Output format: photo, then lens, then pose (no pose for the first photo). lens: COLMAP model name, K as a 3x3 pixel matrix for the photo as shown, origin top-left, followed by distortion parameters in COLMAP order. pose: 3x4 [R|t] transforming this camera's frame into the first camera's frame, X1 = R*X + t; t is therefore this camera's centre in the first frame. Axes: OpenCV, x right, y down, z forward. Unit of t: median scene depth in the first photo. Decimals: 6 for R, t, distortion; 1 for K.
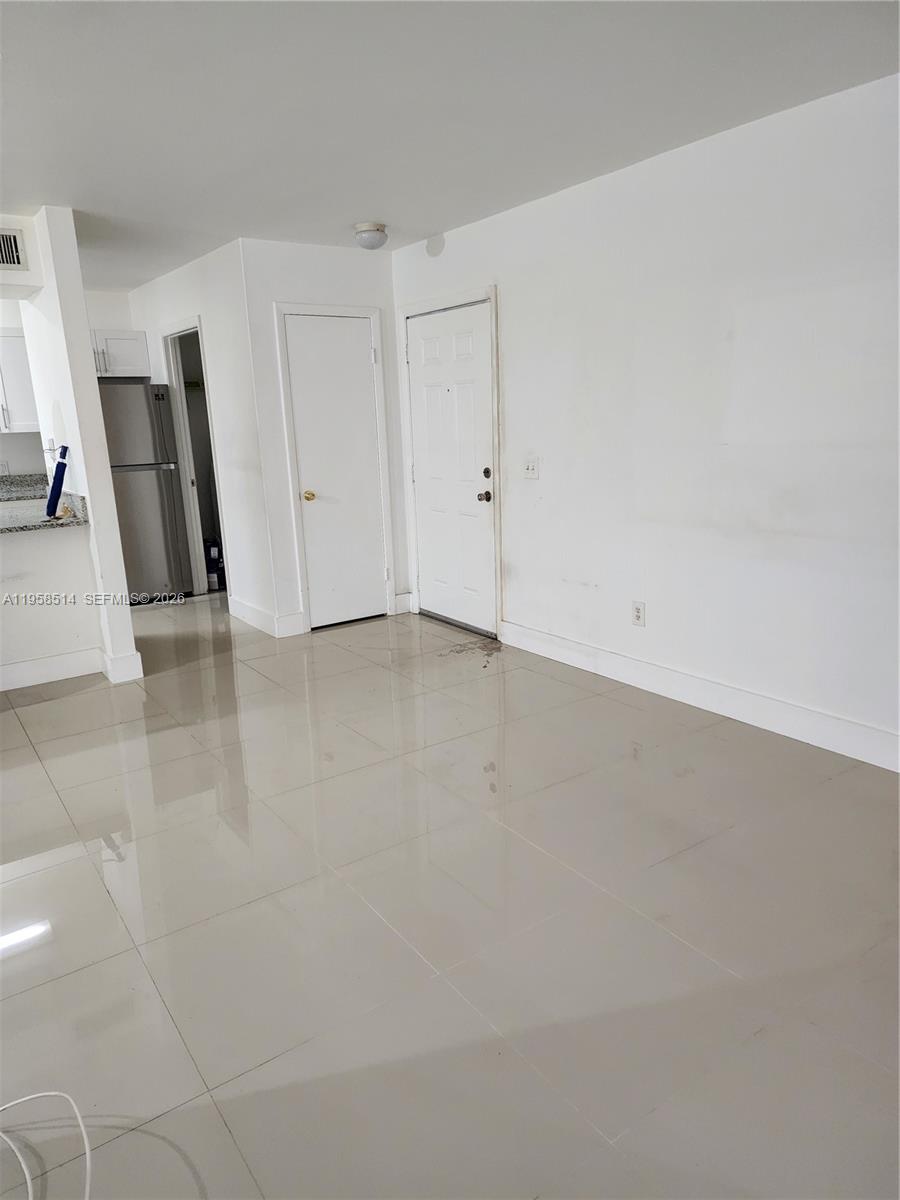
lens RADIAL K [[790.1, 0, 447.8], [0, 790.1, 610.0], [0, 0, 1]] dist [0.090842, -0.090929]
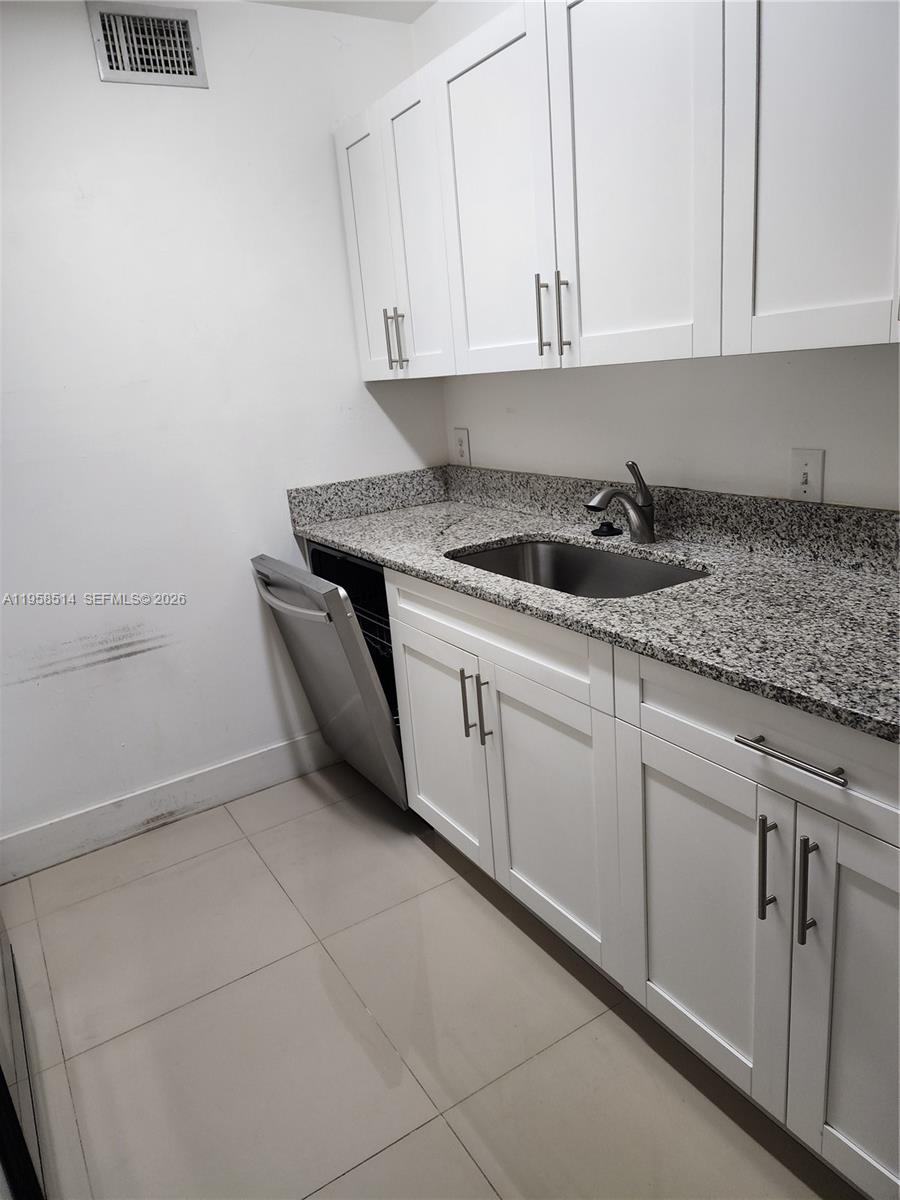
lens RADIAL K [[804.3, 0, 450.0], [0, 804.3, 600.0], [0, 0, 1]] dist [-0.002900, -0.001943]
pose [[-0.052559, 0.314178, -0.947908, -0.405216], [-0.151688, 0.935694, 0.318540, -0.239787], [0.987030, 0.160529, -0.001522, 1.053015]]
